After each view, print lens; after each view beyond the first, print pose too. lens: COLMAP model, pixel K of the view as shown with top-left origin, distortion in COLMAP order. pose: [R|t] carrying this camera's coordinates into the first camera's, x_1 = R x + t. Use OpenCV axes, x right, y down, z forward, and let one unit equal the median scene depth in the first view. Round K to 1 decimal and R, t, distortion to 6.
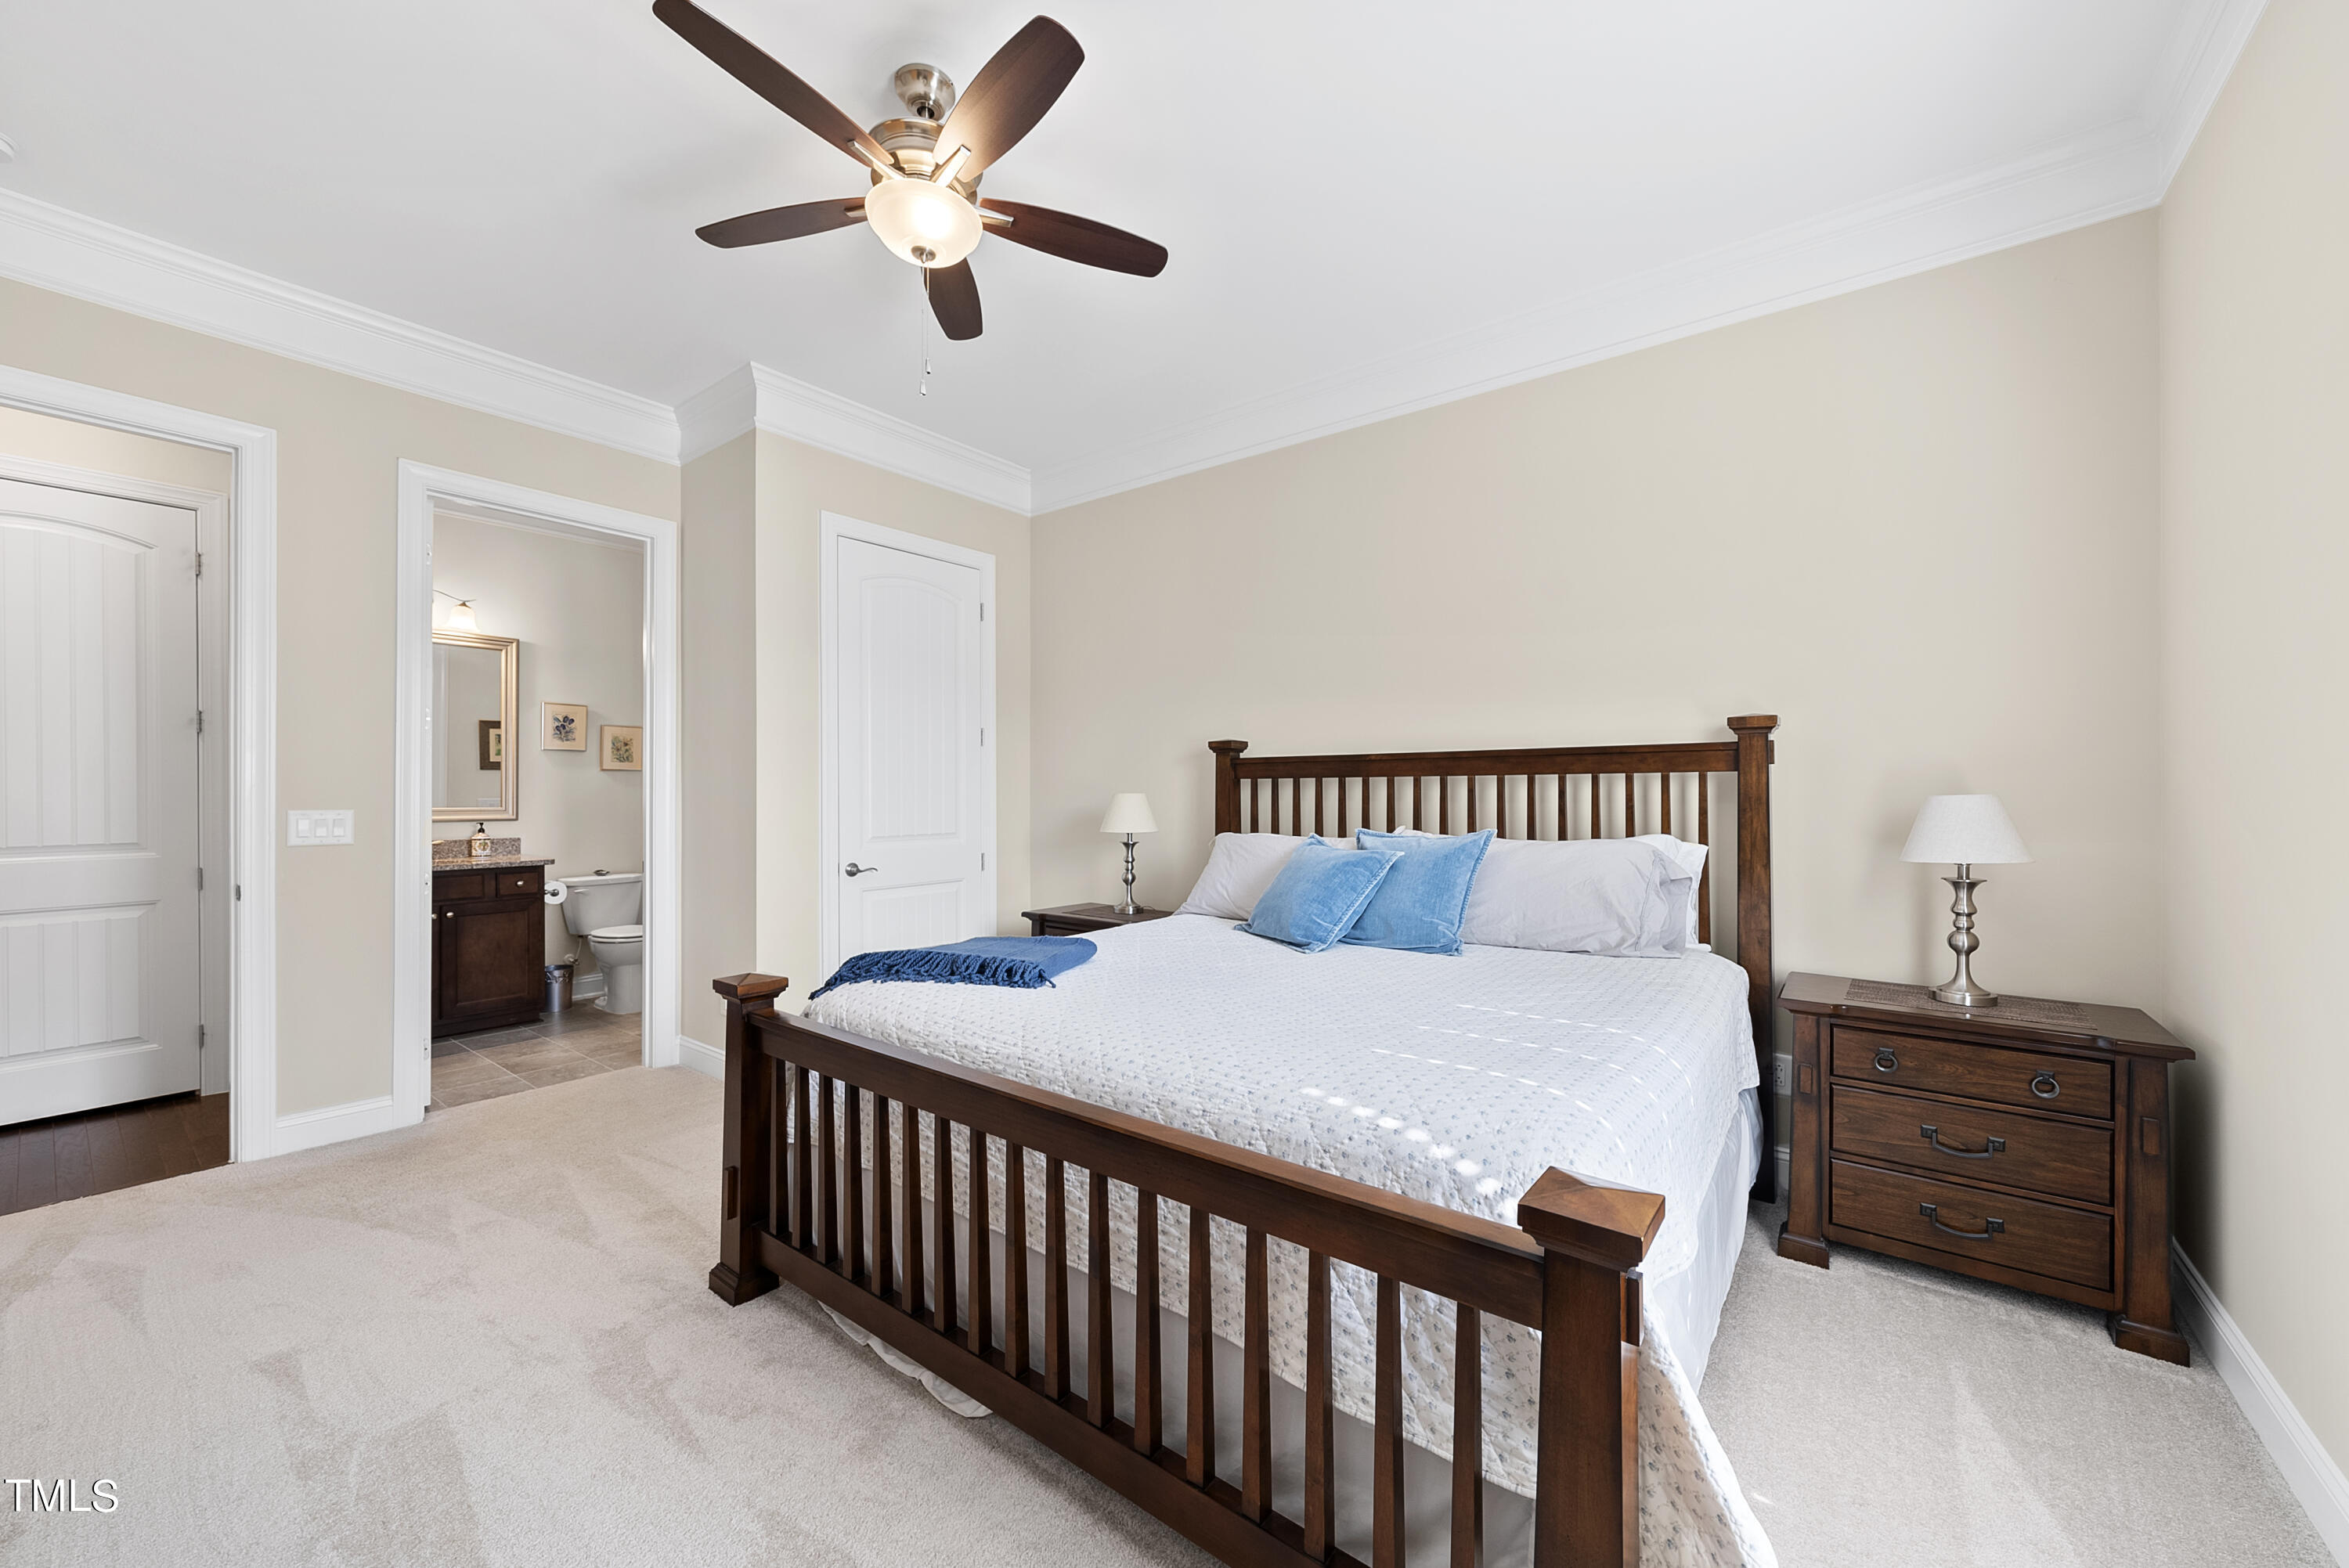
lens RADIAL K [[889.3, 0, 1174.3], [0, 889.3, 786.6], [0, 0, 1]] dist [-0.001092, -0.000299]
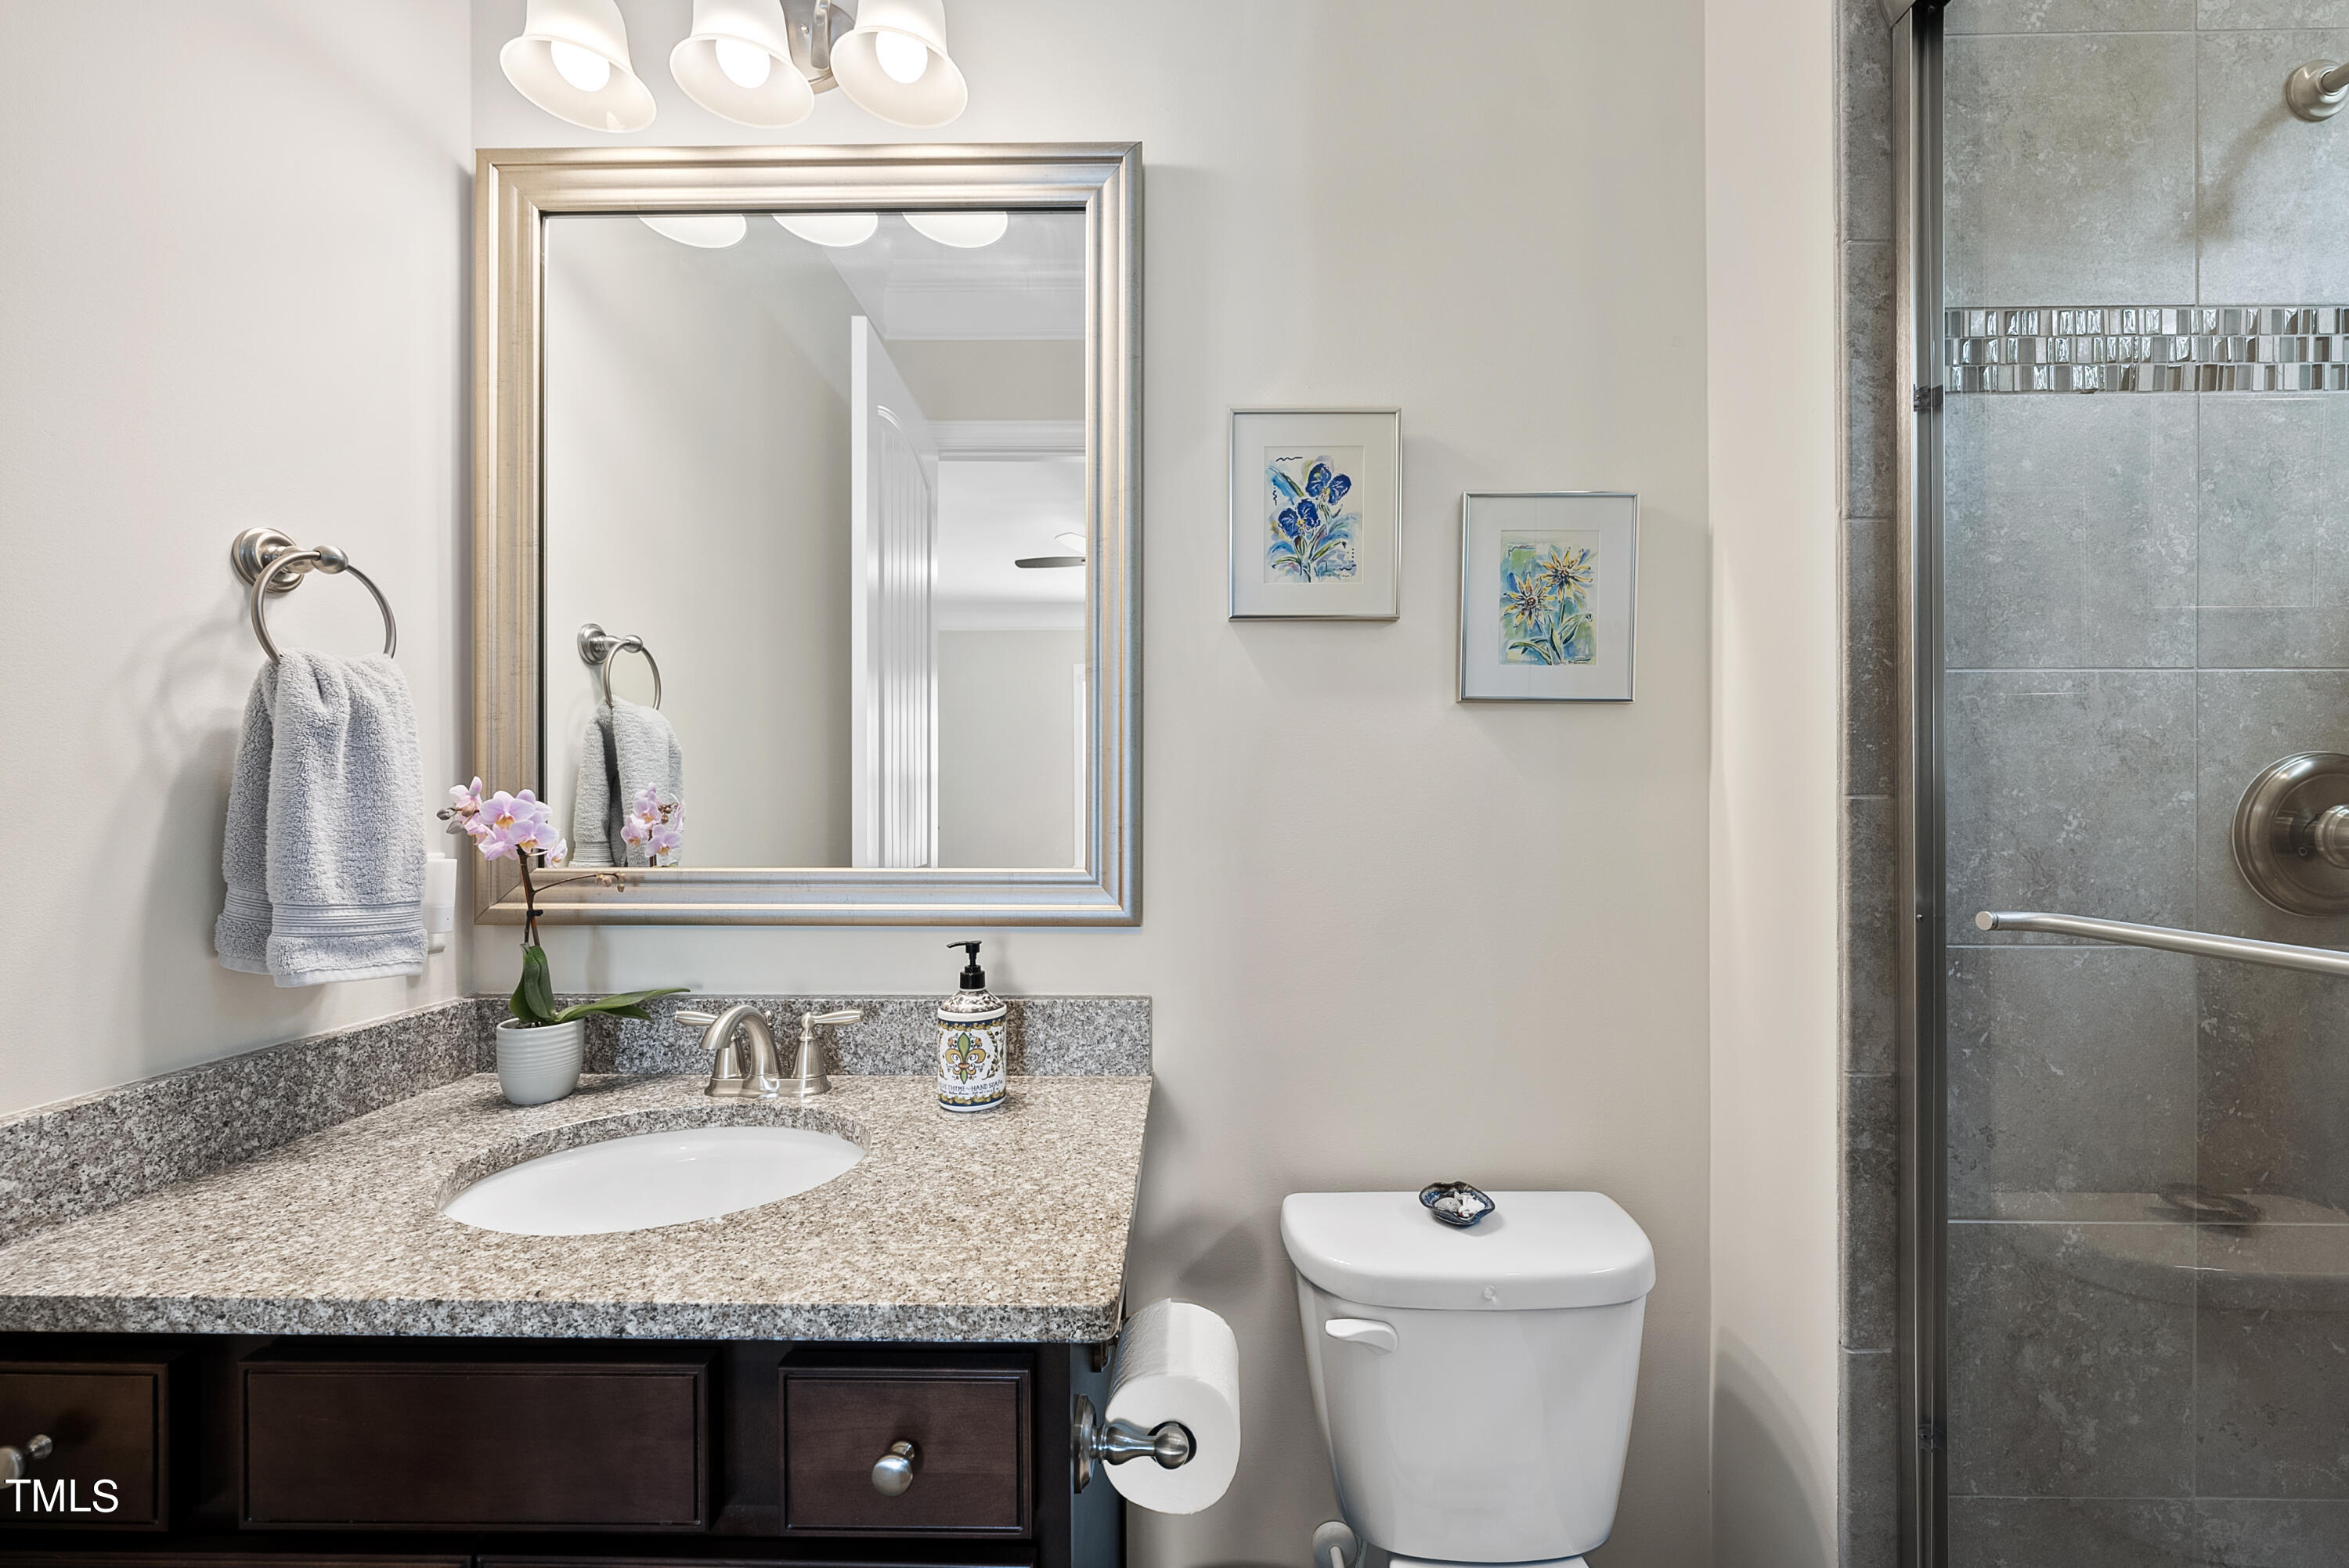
lens RADIAL K [[889.3, 0, 1165.8], [0, 889.3, 796.1], [0, 0, 1]] dist [-0.001092, -0.000299]
pose [[0.618453, 0.001928, -0.785820, -0.526604], [0.000549, 0.999996, 0.002885, 0.003287], [0.785822, -0.002215, 0.618449, 0.823018]]
